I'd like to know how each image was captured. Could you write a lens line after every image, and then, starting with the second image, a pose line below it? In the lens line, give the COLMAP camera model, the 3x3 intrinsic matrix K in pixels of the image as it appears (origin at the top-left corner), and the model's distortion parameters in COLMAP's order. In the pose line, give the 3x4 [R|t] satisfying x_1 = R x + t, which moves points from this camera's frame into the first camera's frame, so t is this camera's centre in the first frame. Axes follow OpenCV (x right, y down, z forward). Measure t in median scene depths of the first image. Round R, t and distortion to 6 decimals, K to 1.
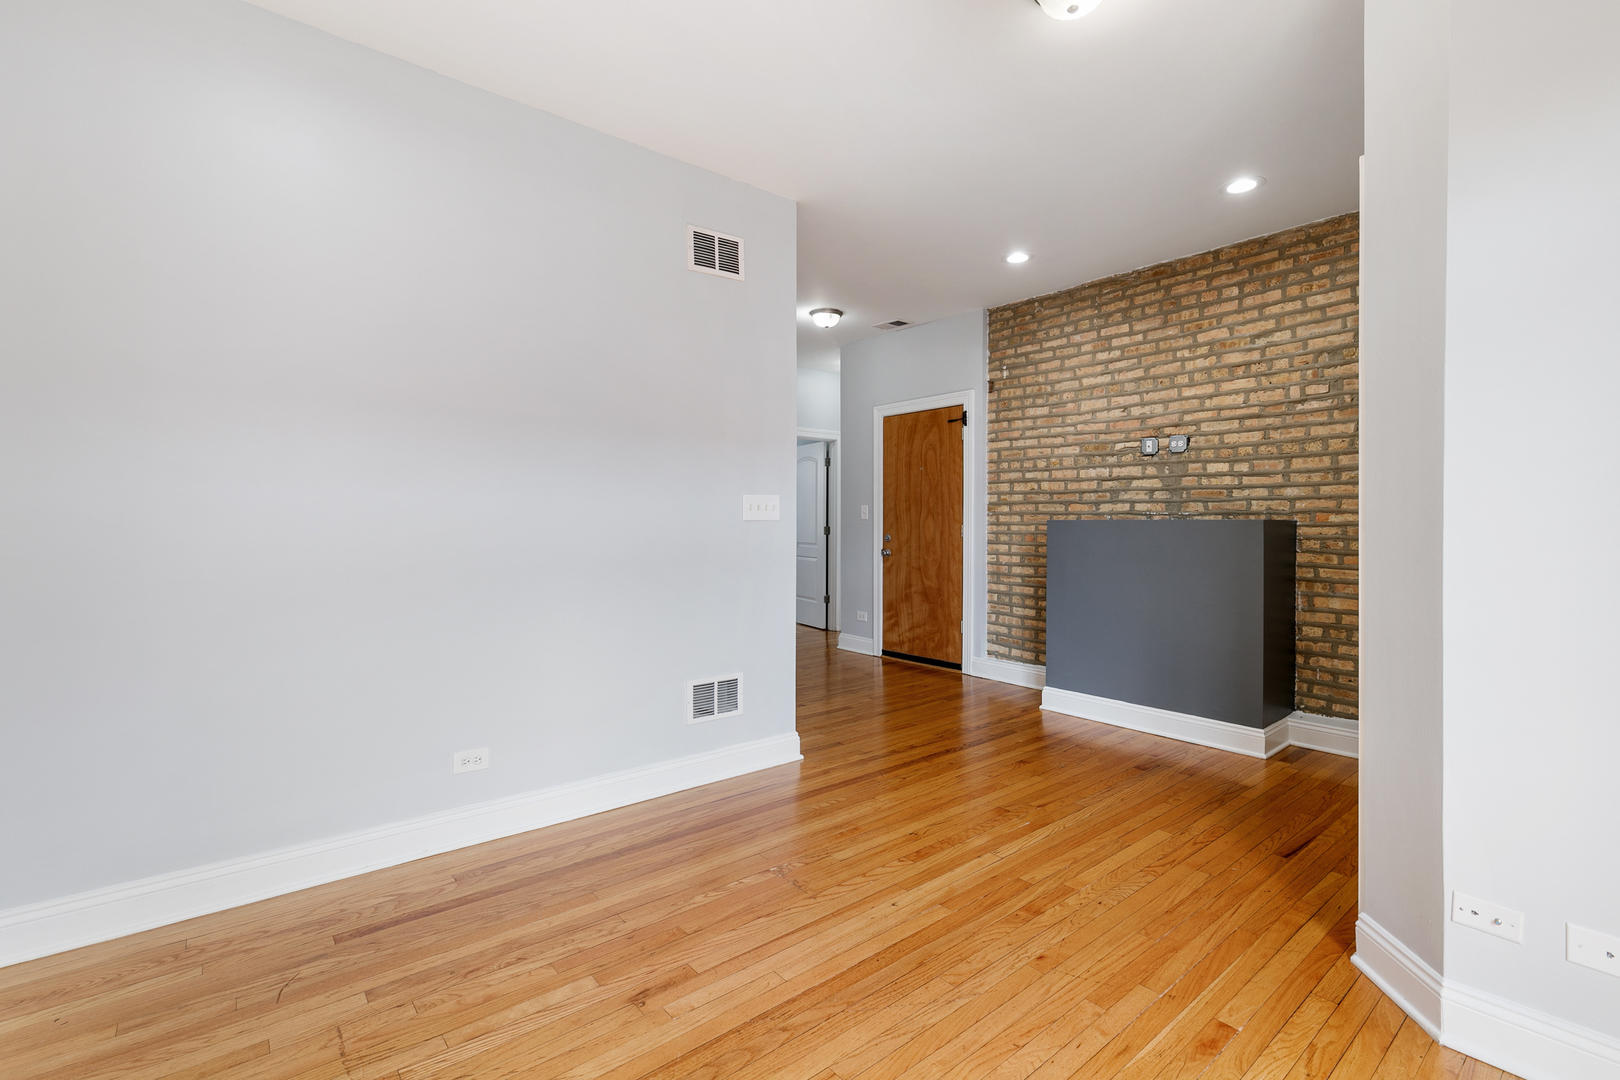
lens RADIAL K [[730.9, 0, 810.3], [0, 730.9, 523.7], [0, 0, 1]] dist [0.004226, 0.000205]
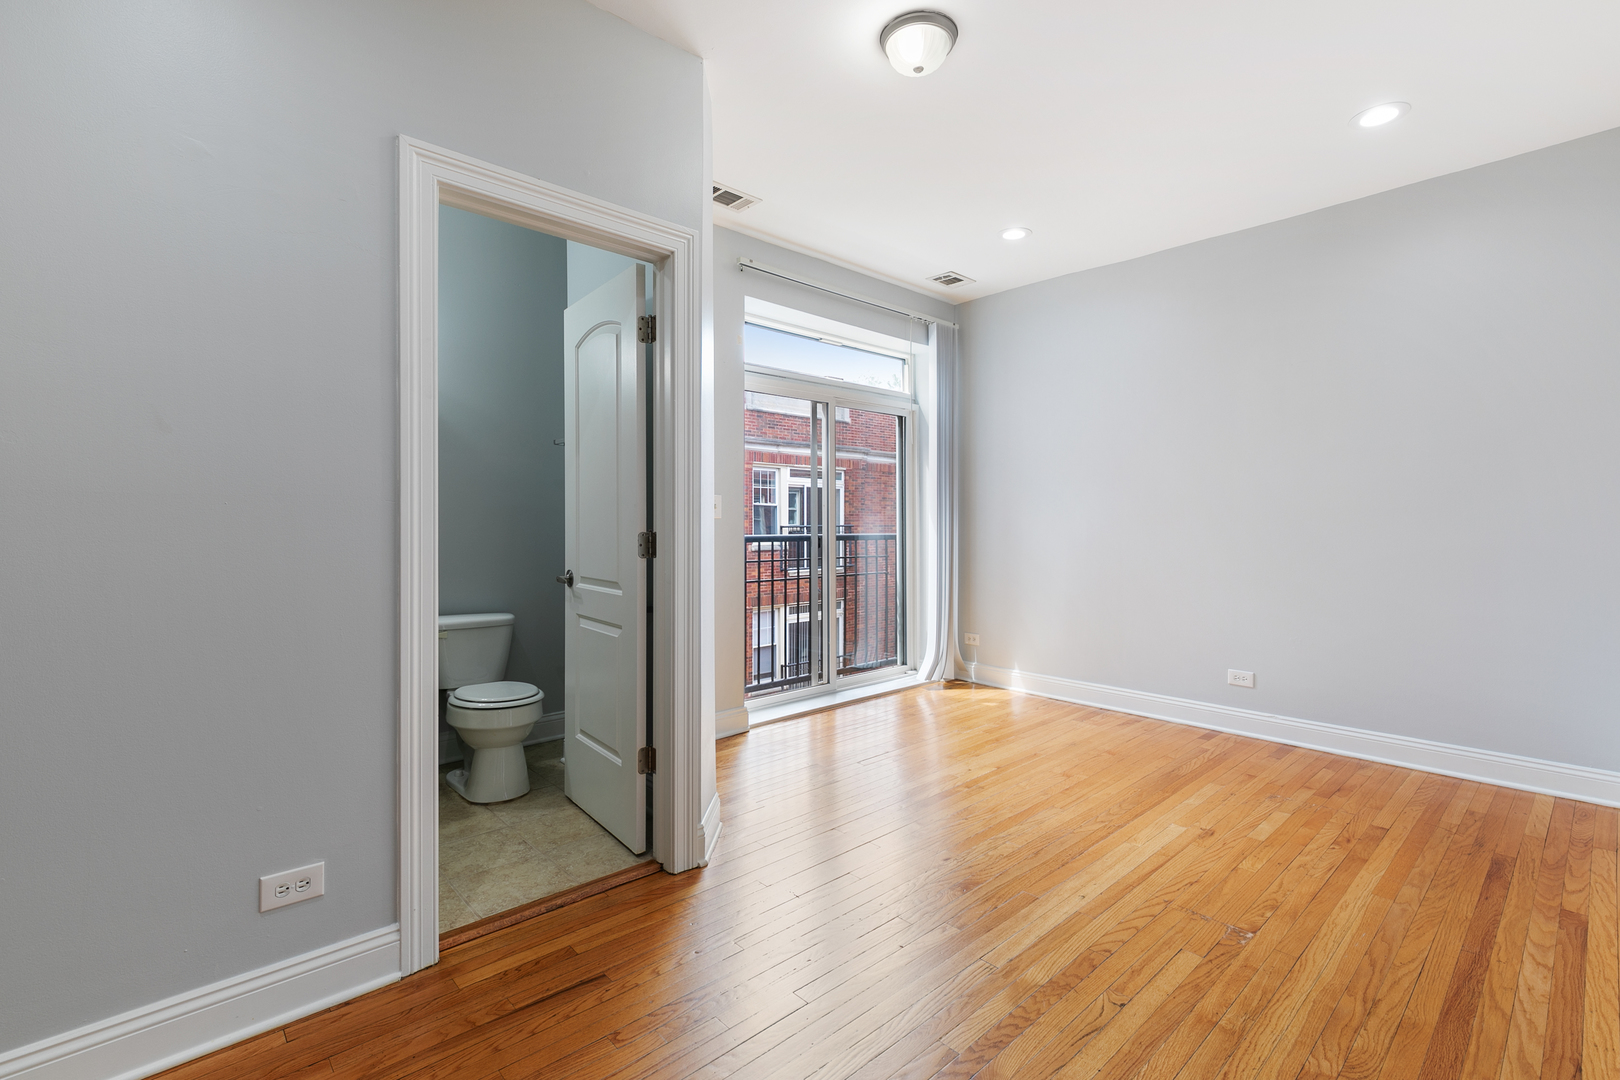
lens RADIAL K [[718.2, 0, 814.0], [0, 718.2, 516.7], [0, 0, 1]] dist [0.002893, 0.000235]
pose [[-0.998627, -0.000558, -0.052373, 0.295127], [-0.000360, 0.999993, -0.003775, -0.002530], [0.052375, -0.003751, -0.998620, 1.080645]]
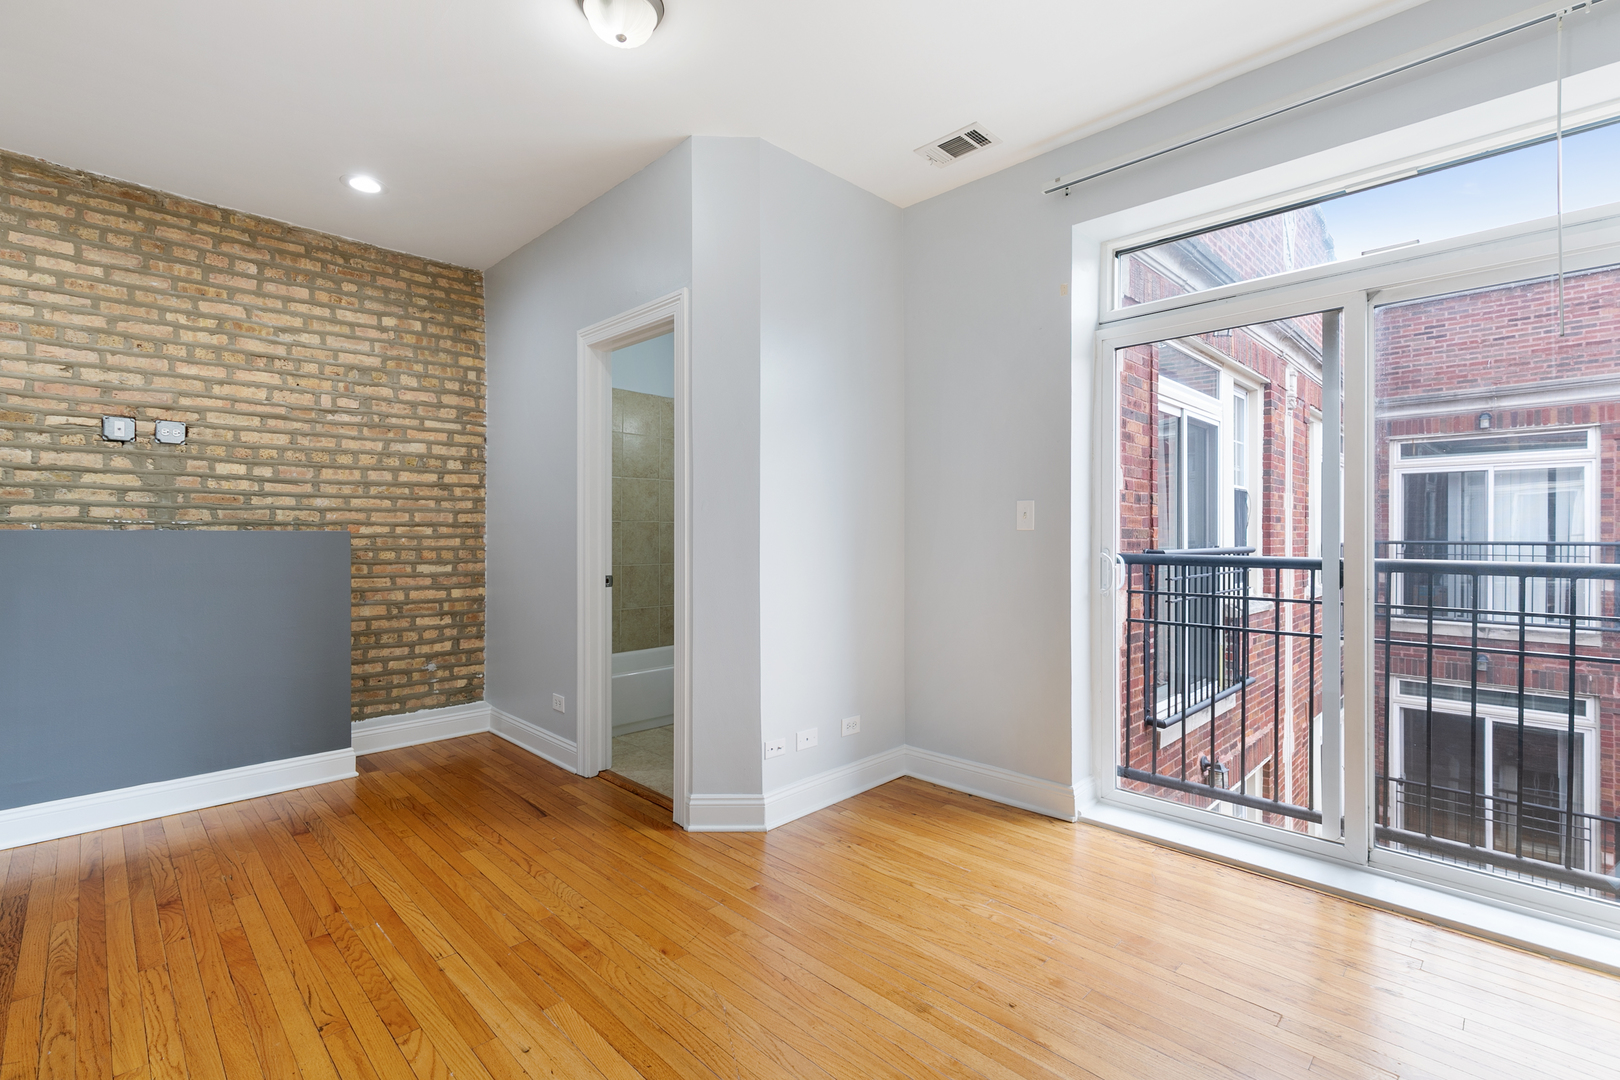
lens RADIAL K [[724.4, 0, 814.8], [0, 724.4, 531.8], [0, 0, 1]] dist [0.003403, 0.000063]
pose [[-0.101467, 0.002764, 0.994835, -0.352693], [0.001703, 0.999995, -0.002605, -0.000805], [-0.994837, 0.001430, -0.101471, 0.427340]]
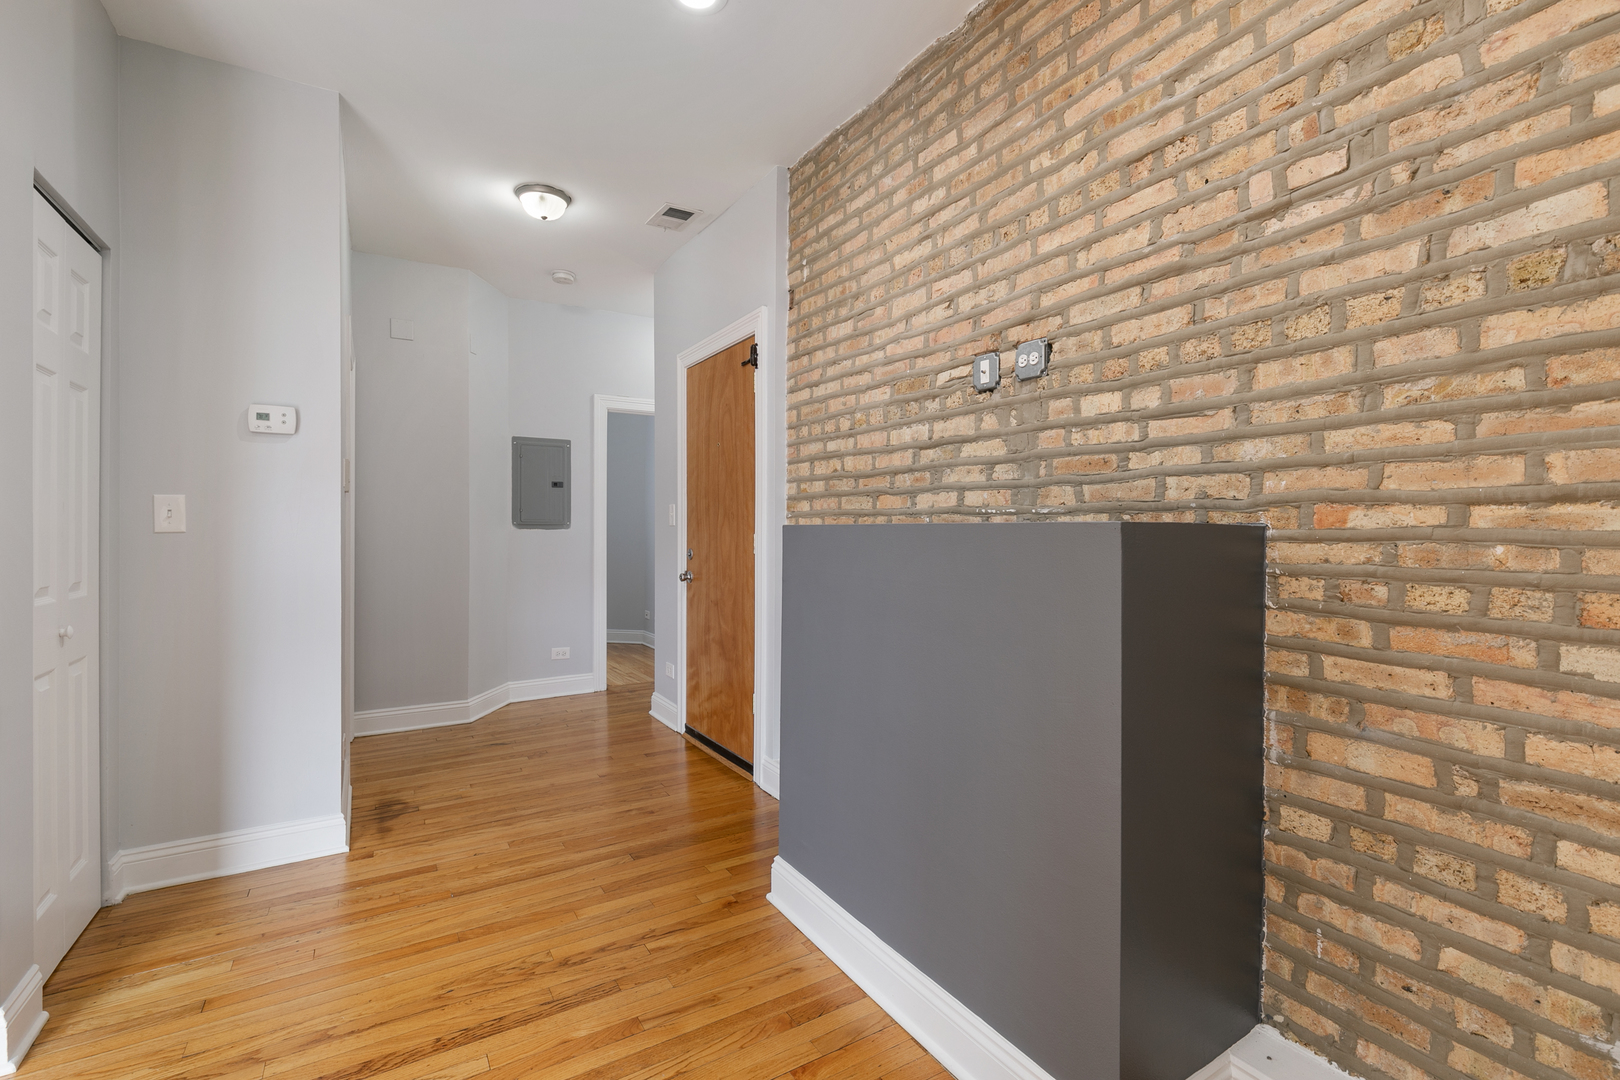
lens RADIAL K [[724.4, 0, 814.8], [0, 724.4, 531.8], [0, 0, 1]] dist [0.003403, 0.000063]
pose [[0.989720, -0.002796, -0.142989, 0.462103], [0.003290, 0.999989, 0.003222, -0.002677], [0.142979, -0.003659, 0.989719, 0.563295]]
